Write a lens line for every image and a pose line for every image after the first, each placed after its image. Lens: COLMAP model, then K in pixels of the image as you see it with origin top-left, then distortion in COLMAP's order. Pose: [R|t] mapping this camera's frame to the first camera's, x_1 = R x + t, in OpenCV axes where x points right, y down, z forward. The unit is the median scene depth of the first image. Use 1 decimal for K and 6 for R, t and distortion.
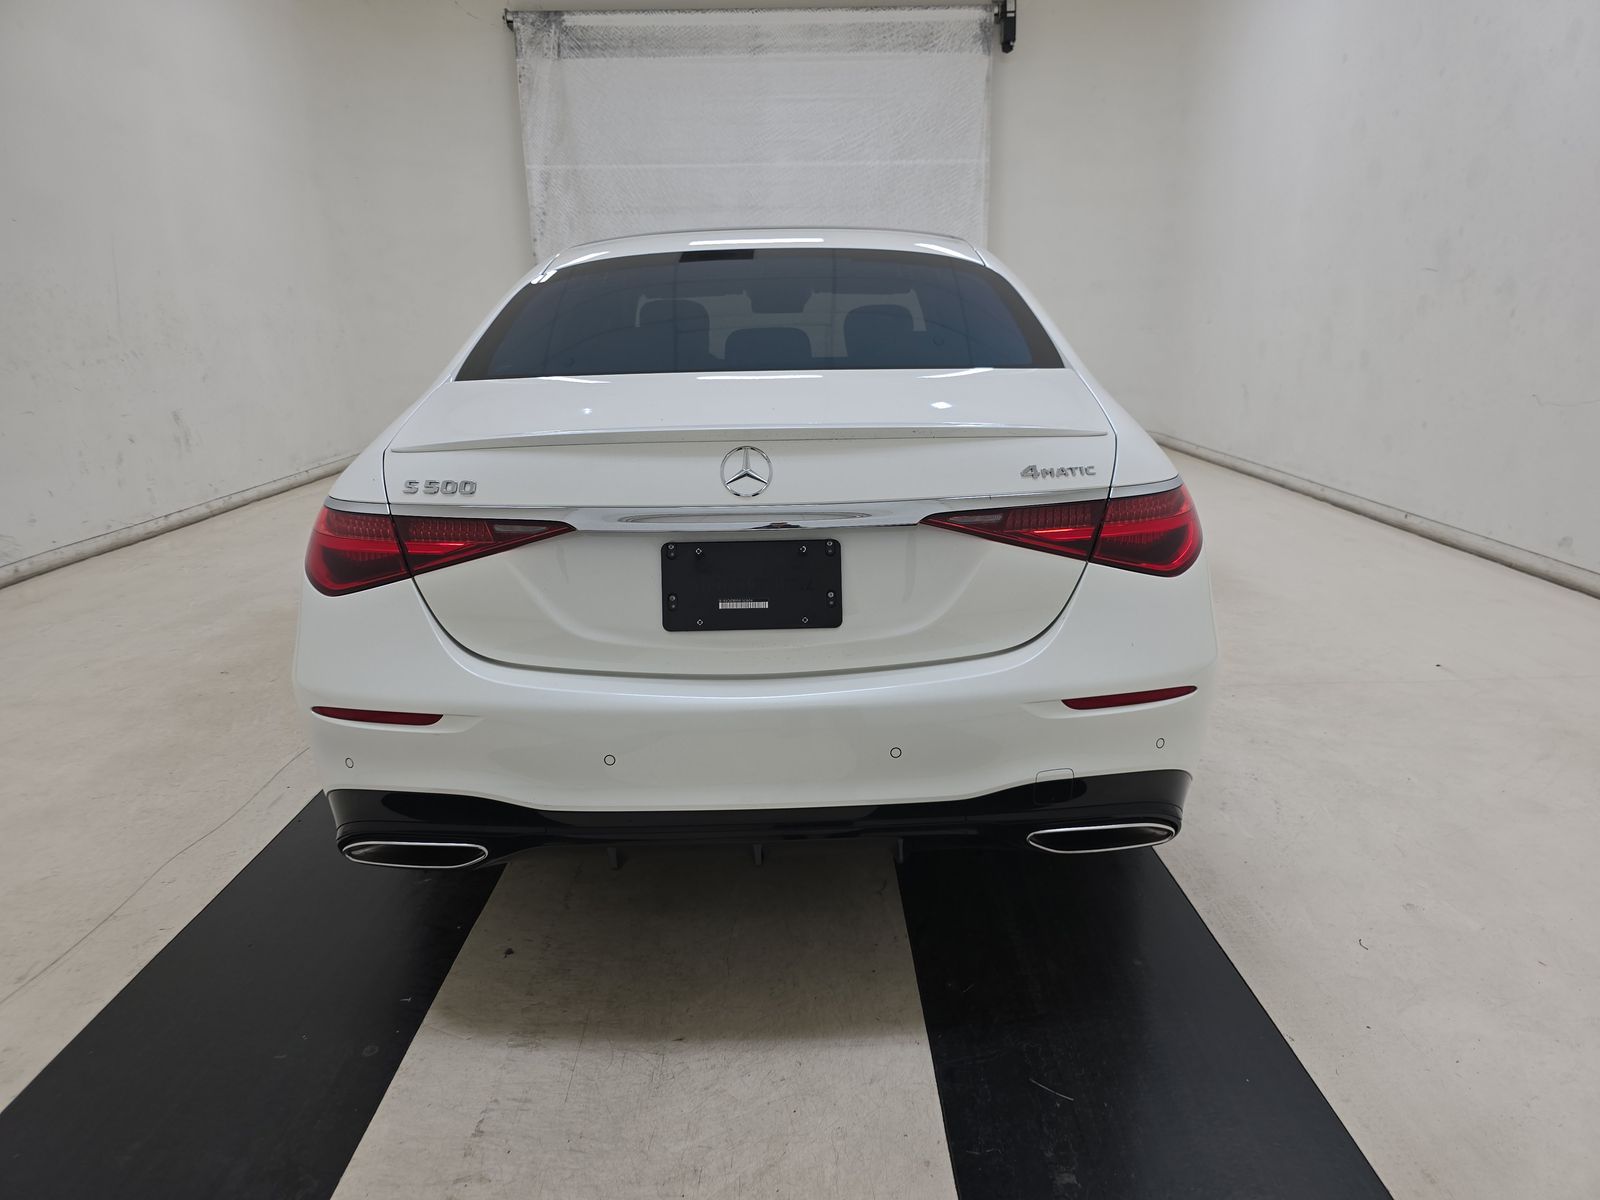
lens RADIAL K [[1131.2, 0, 807.6], [0, 1131.2, 604.5], [0, 0, 1]] dist [0.044306, -0.043969]
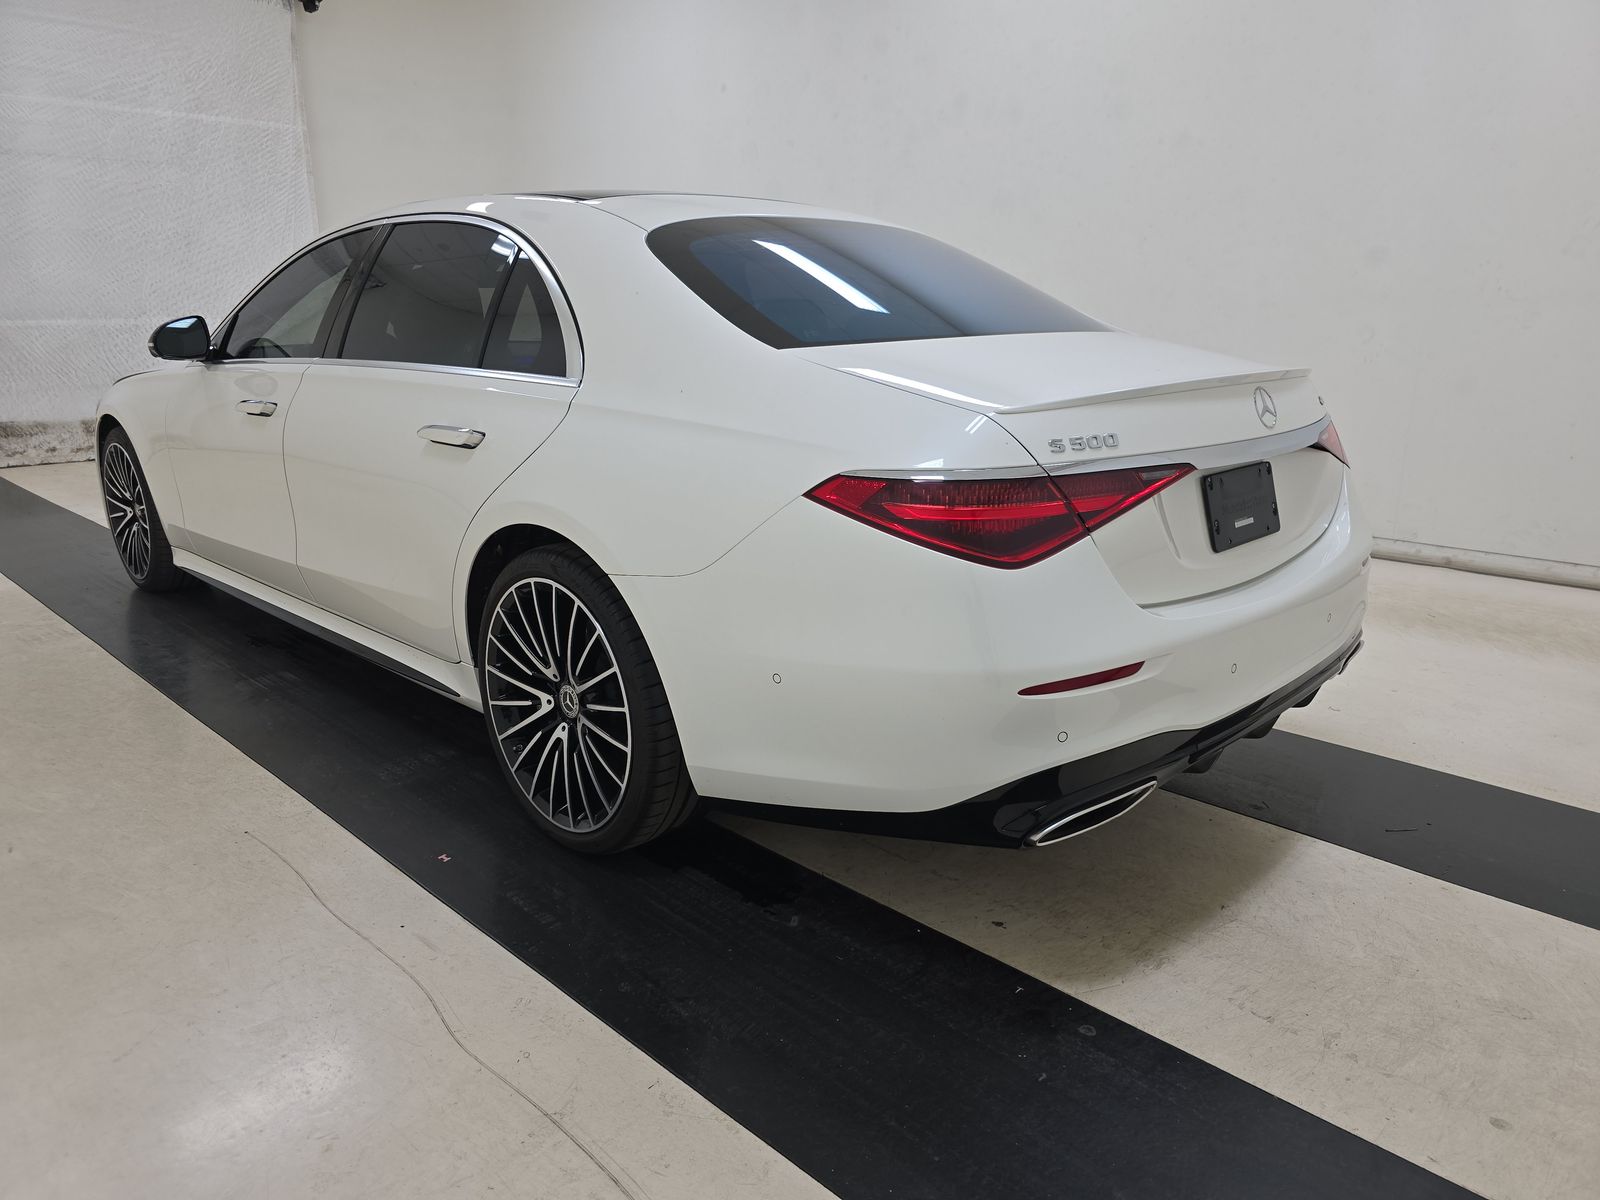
lens RADIAL K [[1131.2, 0, 806.8], [0, 1131.2, 604.8], [0, 0, 1]] dist [0.044306, -0.043969]
pose [[0.685388, -0.166538, 0.708879, -0.276392], [0.165789, 0.983617, 0.070788, -0.016847], [-0.709054, 0.069008, 0.701769, 0.108962]]
